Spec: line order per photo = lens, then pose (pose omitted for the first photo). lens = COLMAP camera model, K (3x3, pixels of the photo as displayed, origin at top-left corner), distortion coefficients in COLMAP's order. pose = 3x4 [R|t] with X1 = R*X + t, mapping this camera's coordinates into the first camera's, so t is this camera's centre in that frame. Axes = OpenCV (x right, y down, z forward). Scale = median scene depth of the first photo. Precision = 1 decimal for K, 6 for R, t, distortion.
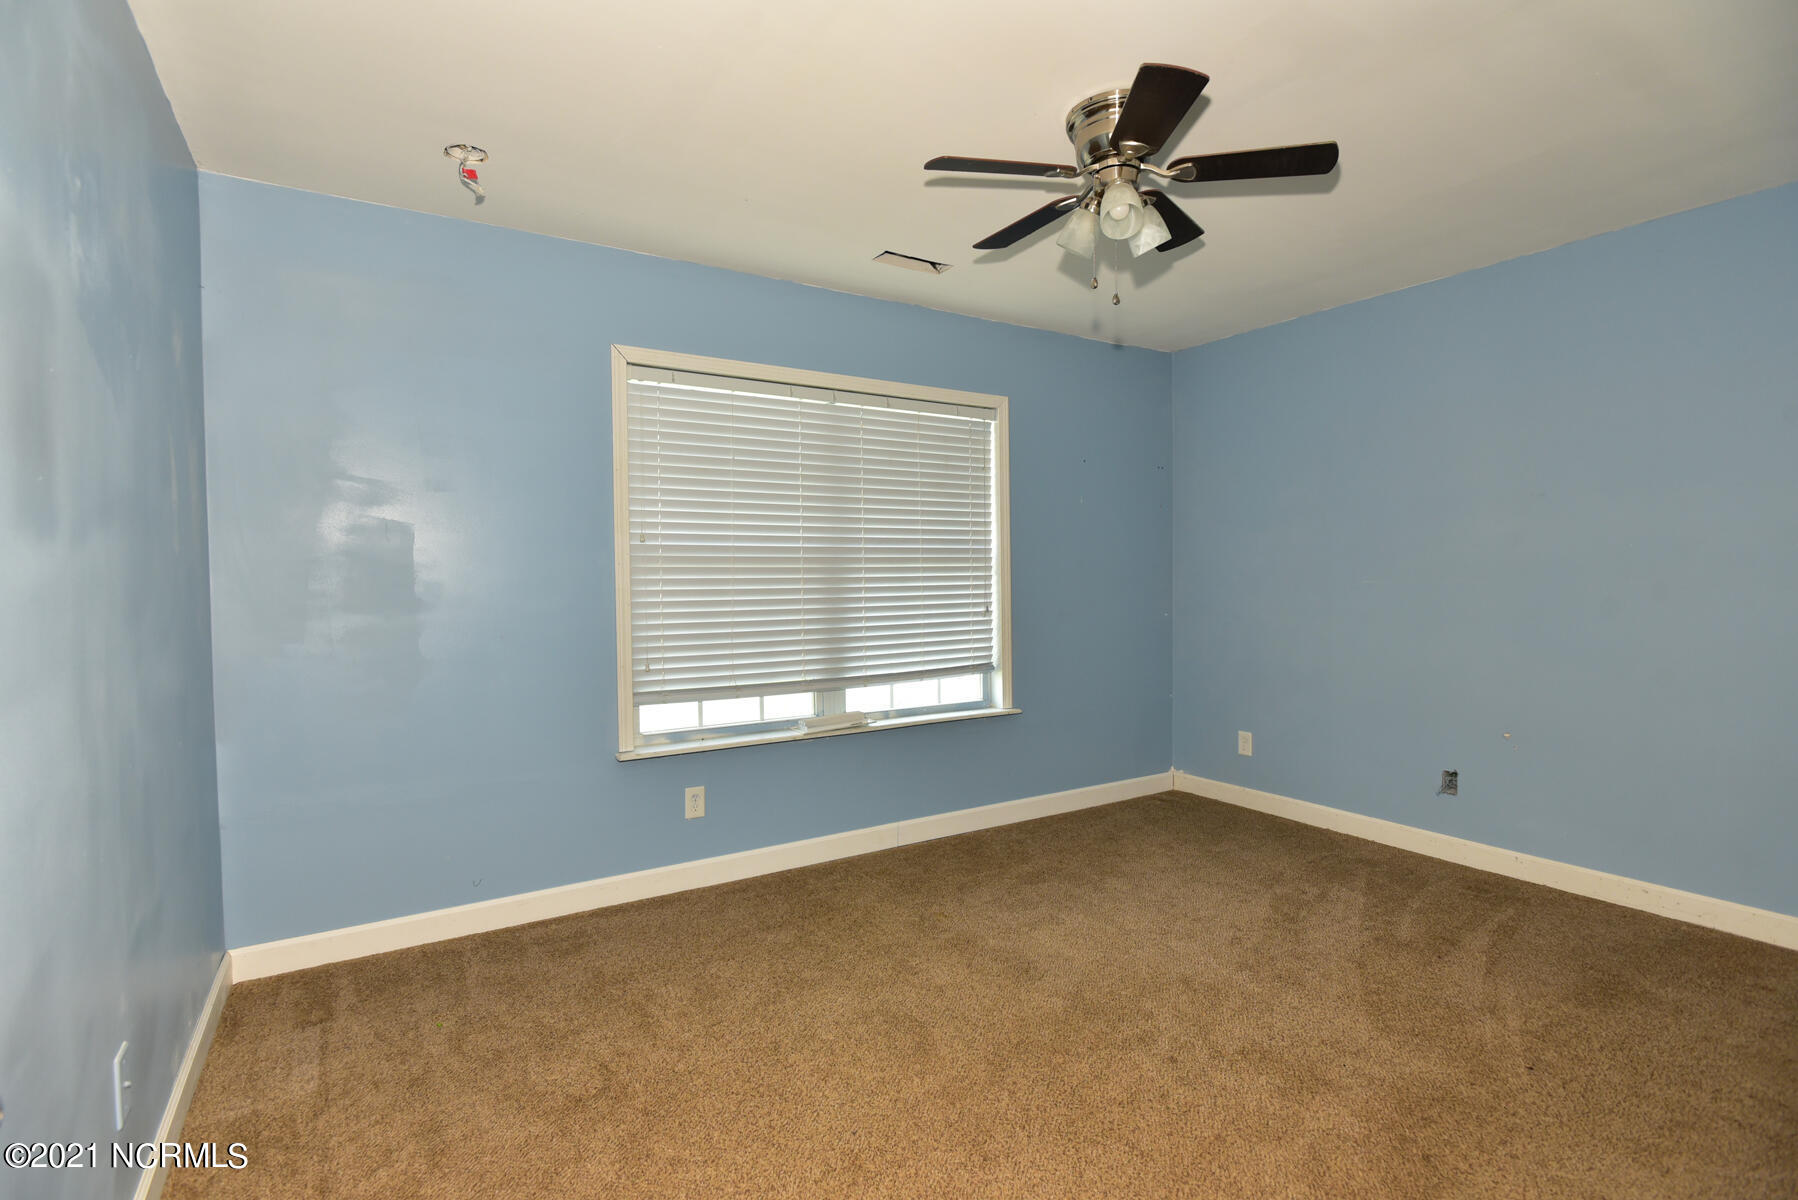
lens RADIAL K [[851.8, 0, 901.0], [0, 851.8, 599.4], [0, 0, 1]] dist [-0.013309, 0.000718]
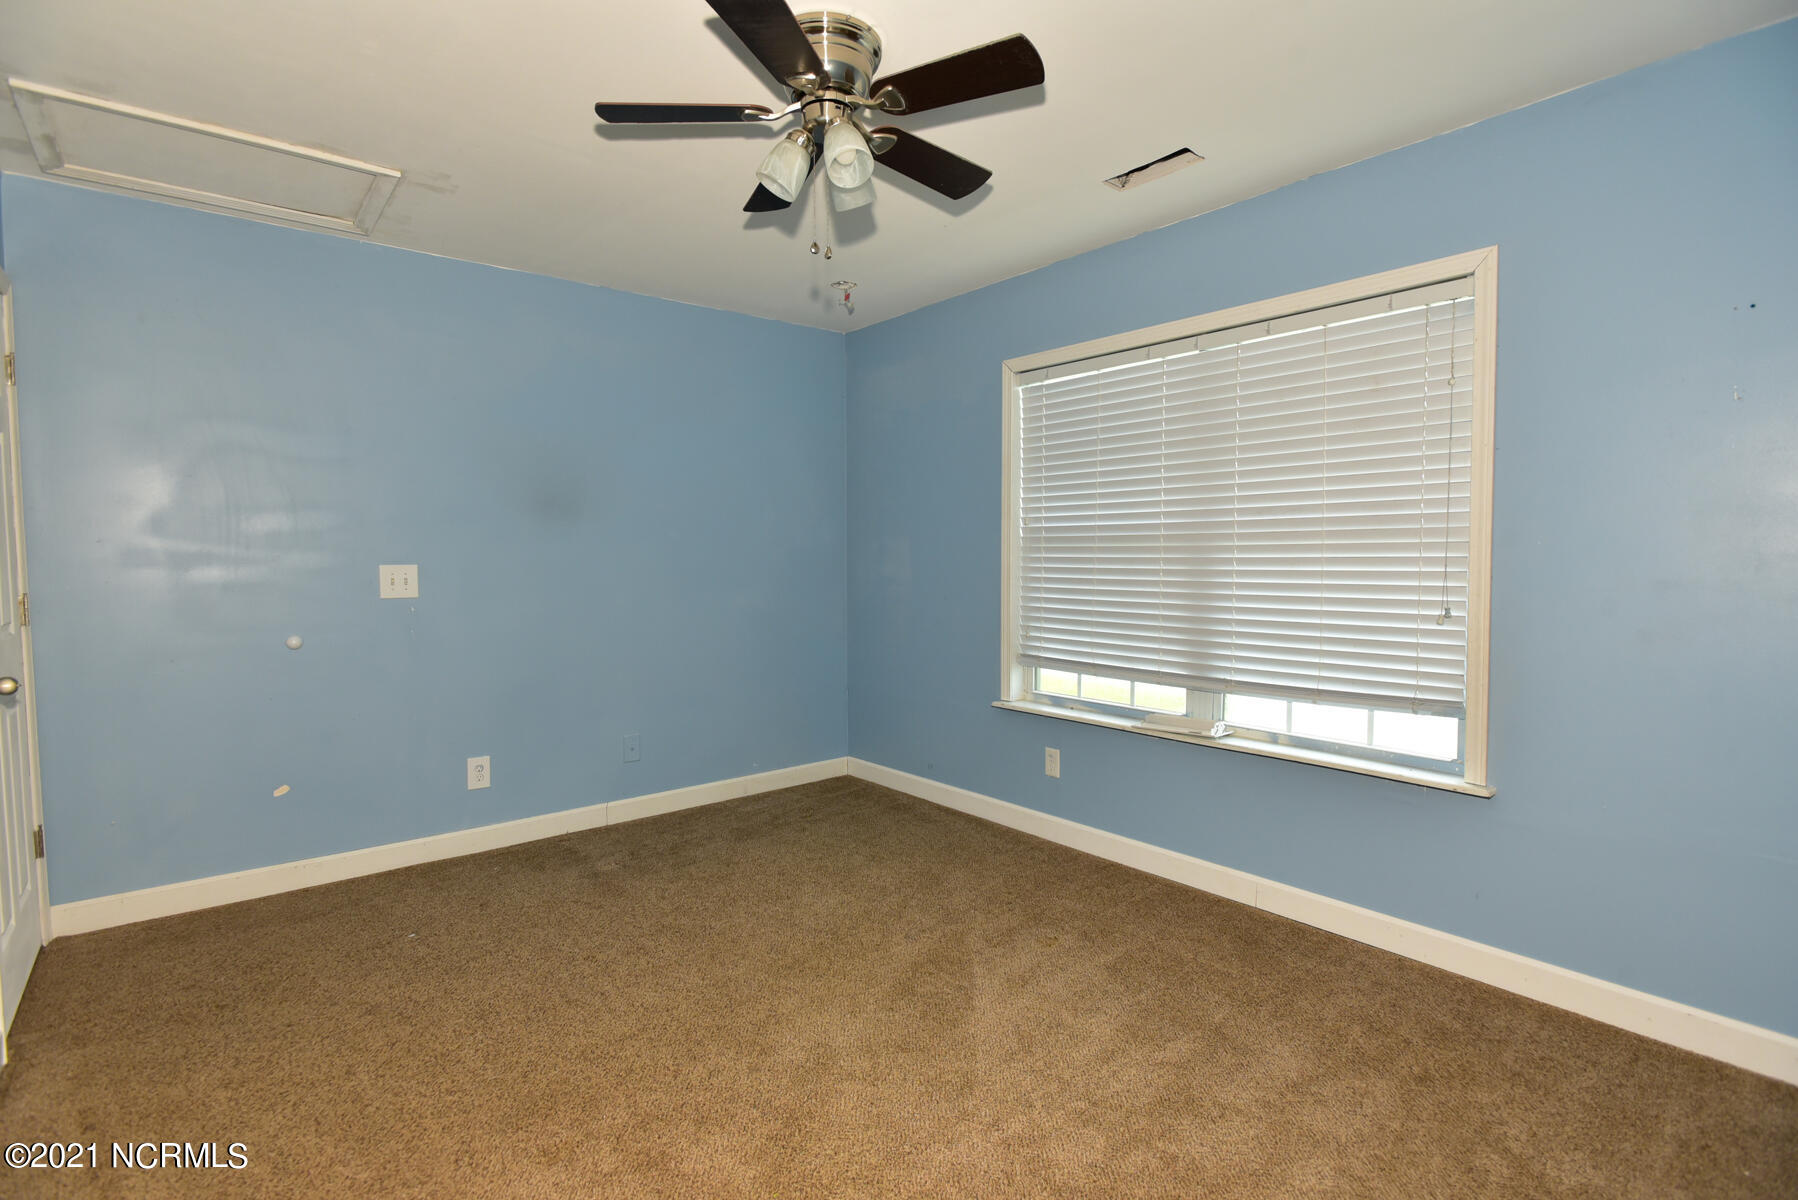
lens RADIAL K [[851.8, 0, 887.3], [0, 851.8, 603.7], [0, 0, 1]] dist [-0.013309, 0.000718]
pose [[0.128108, 0.066697, -0.989515, 0.721549], [-0.025841, 0.997622, 0.063898, -0.026068], [0.991424, 0.017384, 0.129527, 0.581504]]
